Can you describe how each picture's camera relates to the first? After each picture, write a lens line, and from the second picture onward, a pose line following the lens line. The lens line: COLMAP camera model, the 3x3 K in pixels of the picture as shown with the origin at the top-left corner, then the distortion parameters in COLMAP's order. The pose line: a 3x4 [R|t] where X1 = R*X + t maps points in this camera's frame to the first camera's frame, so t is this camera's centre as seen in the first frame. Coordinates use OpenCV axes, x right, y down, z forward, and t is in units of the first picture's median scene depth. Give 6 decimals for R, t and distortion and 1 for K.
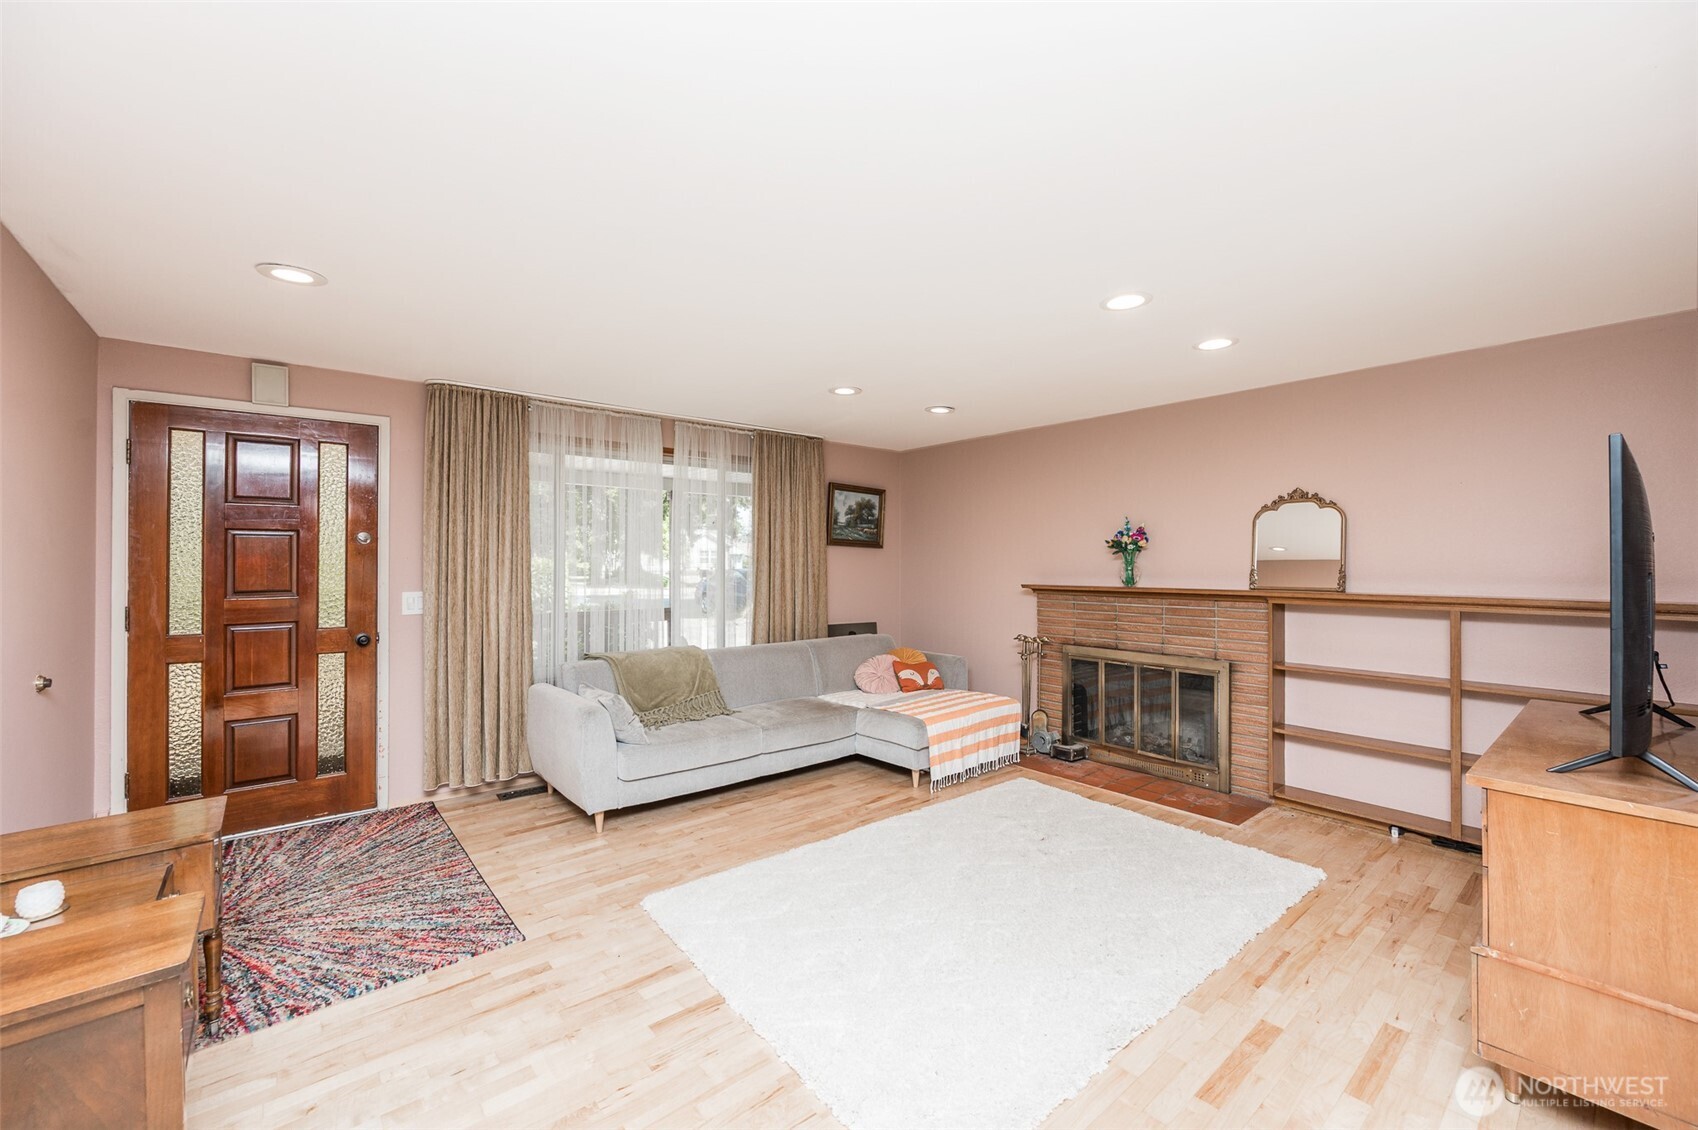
lens RADIAL K [[685.2, 0, 854.0], [0, 685.2, 563.9], [0, 0, 1]] dist [-0.005803, -0.000067]
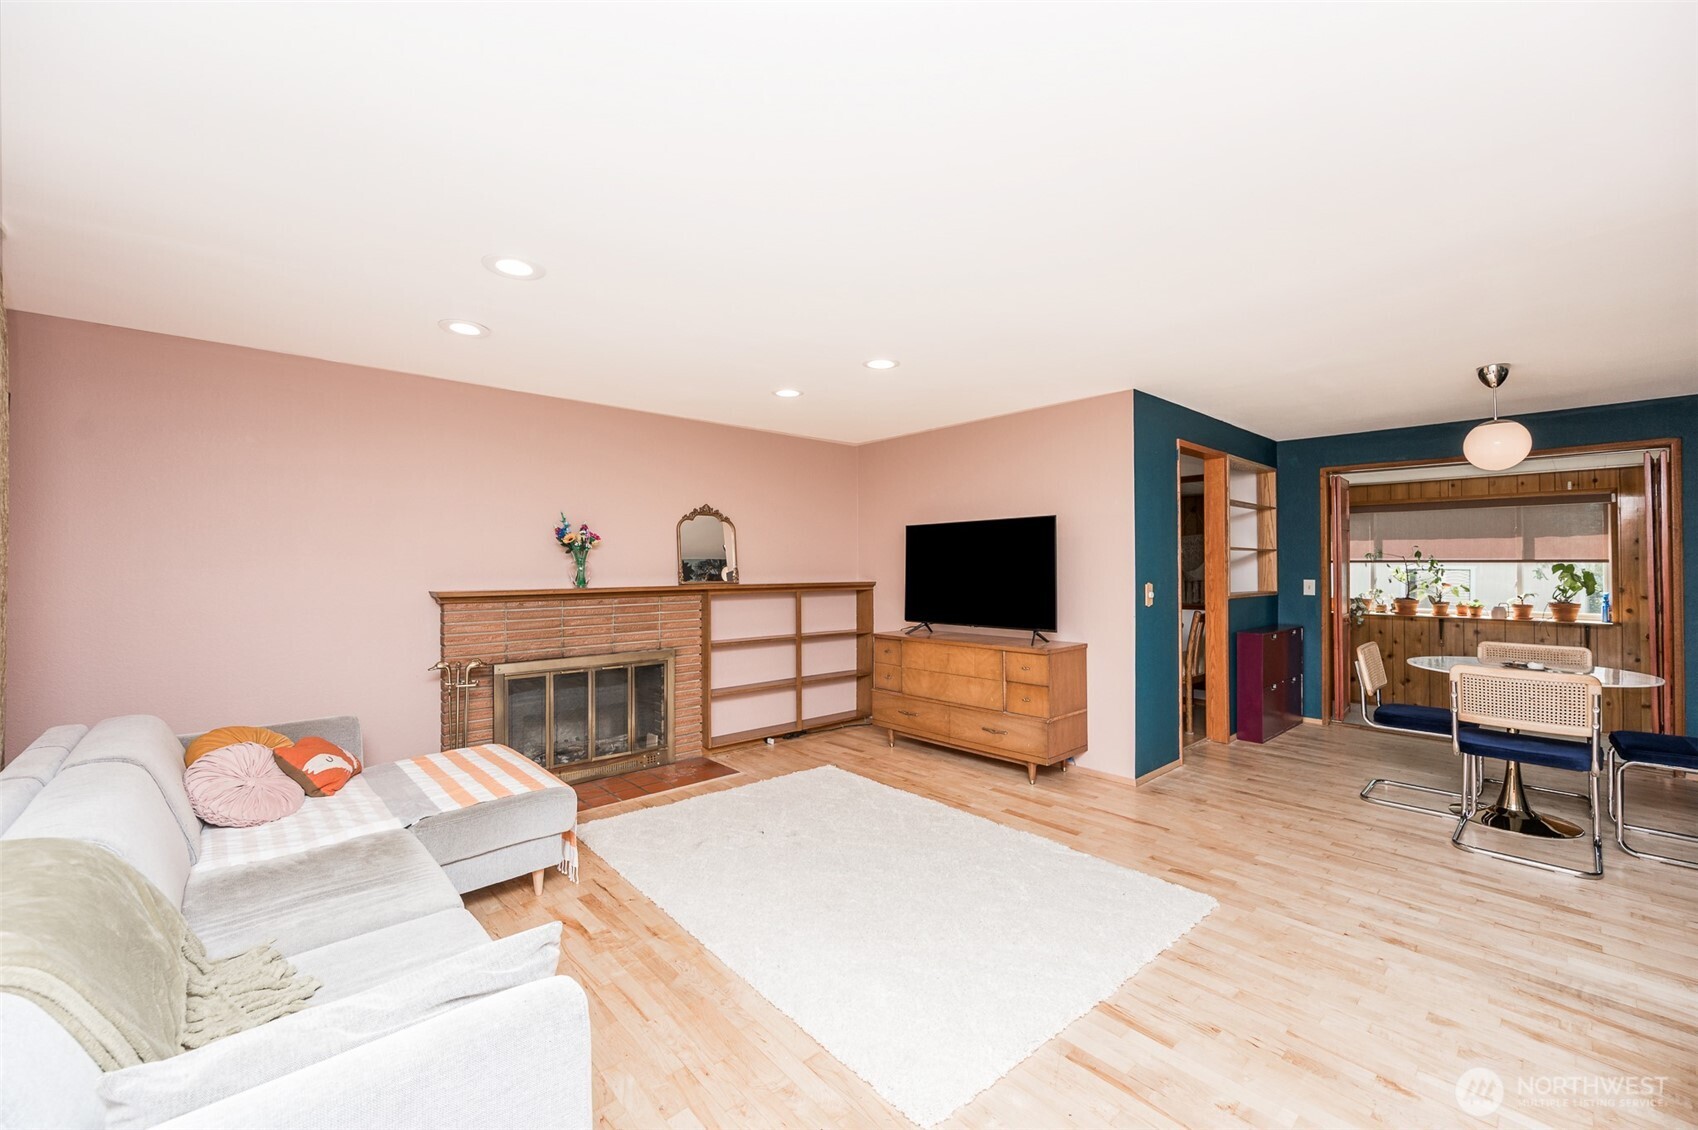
lens RADIAL K [[685.2, 0, 853.2], [0, 685.2, 555.8], [0, 0, 1]] dist [-0.005803, -0.000067]
pose [[-0.043171, 0.011884, 0.998997, -0.654182], [0.002289, 0.999928, -0.011796, 0.001278], [-0.999065, 0.001778, -0.043195, 0.783844]]
